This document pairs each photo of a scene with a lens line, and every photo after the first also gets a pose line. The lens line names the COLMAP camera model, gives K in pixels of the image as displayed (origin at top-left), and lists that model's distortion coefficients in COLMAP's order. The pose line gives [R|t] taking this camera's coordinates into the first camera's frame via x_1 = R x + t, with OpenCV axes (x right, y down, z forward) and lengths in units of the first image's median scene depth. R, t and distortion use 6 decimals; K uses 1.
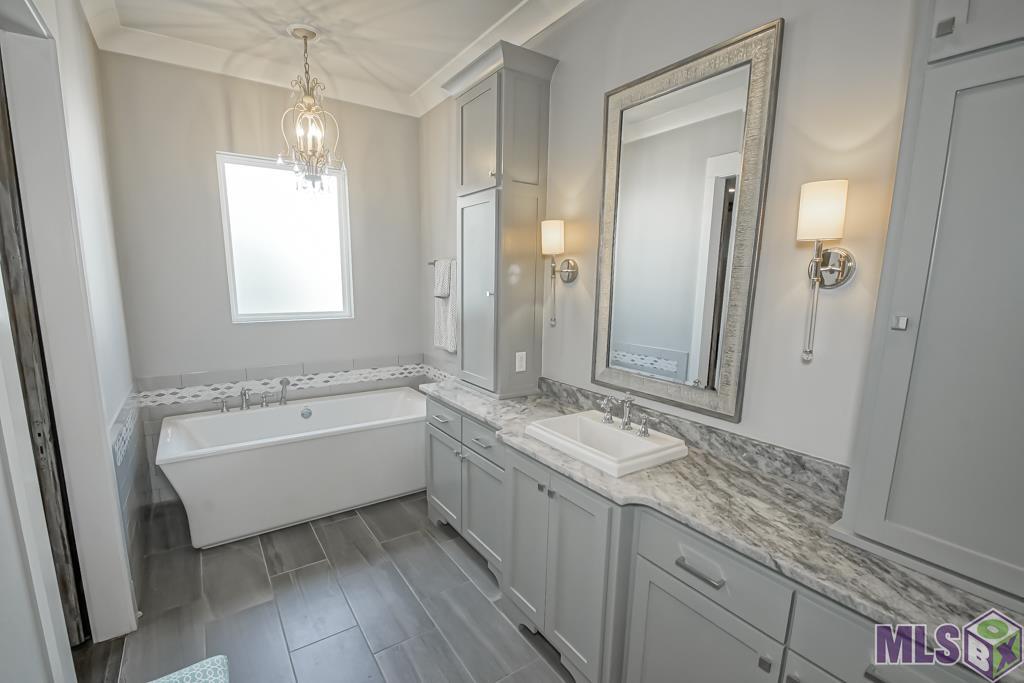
lens RADIAL K [[473.4, 0, 498.4], [0, 473.4, 361.9], [0, 0, 1]] dist [0.000896, -0.007568]
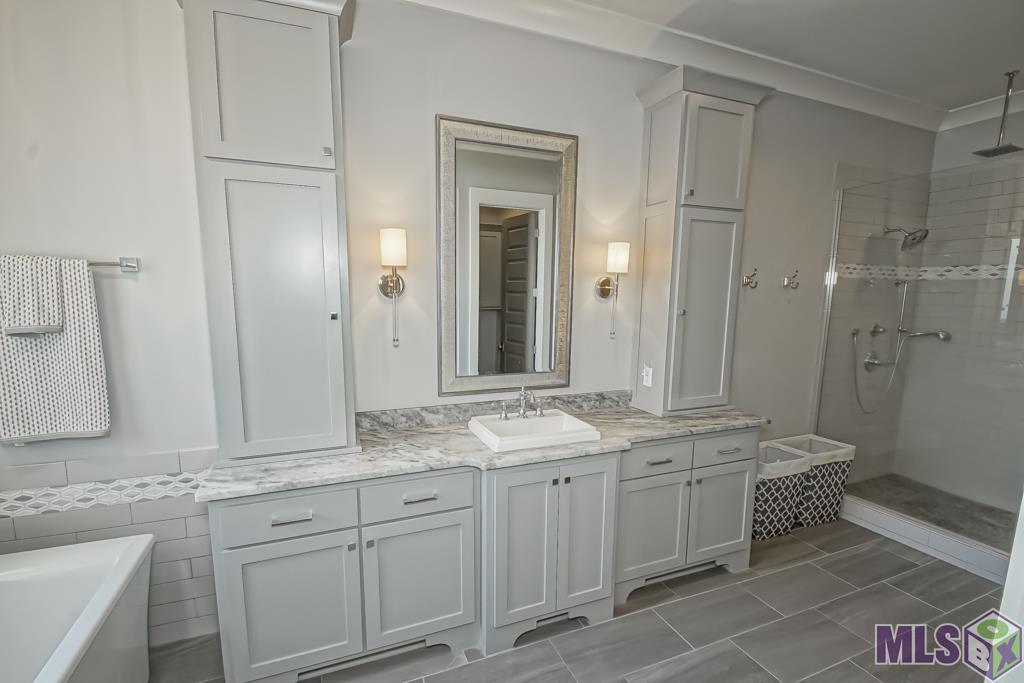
lens RADIAL K [[470.8, 0, 516.0], [0, 470.8, 357.9], [0, 0, 1]] dist [0.002164, 0.000227]
pose [[0.159738, -0.149033, 0.975845, -0.905453], [0.163560, 0.978870, 0.122722, -0.161969], [-0.973515, 0.140006, 0.180738, 0.795874]]
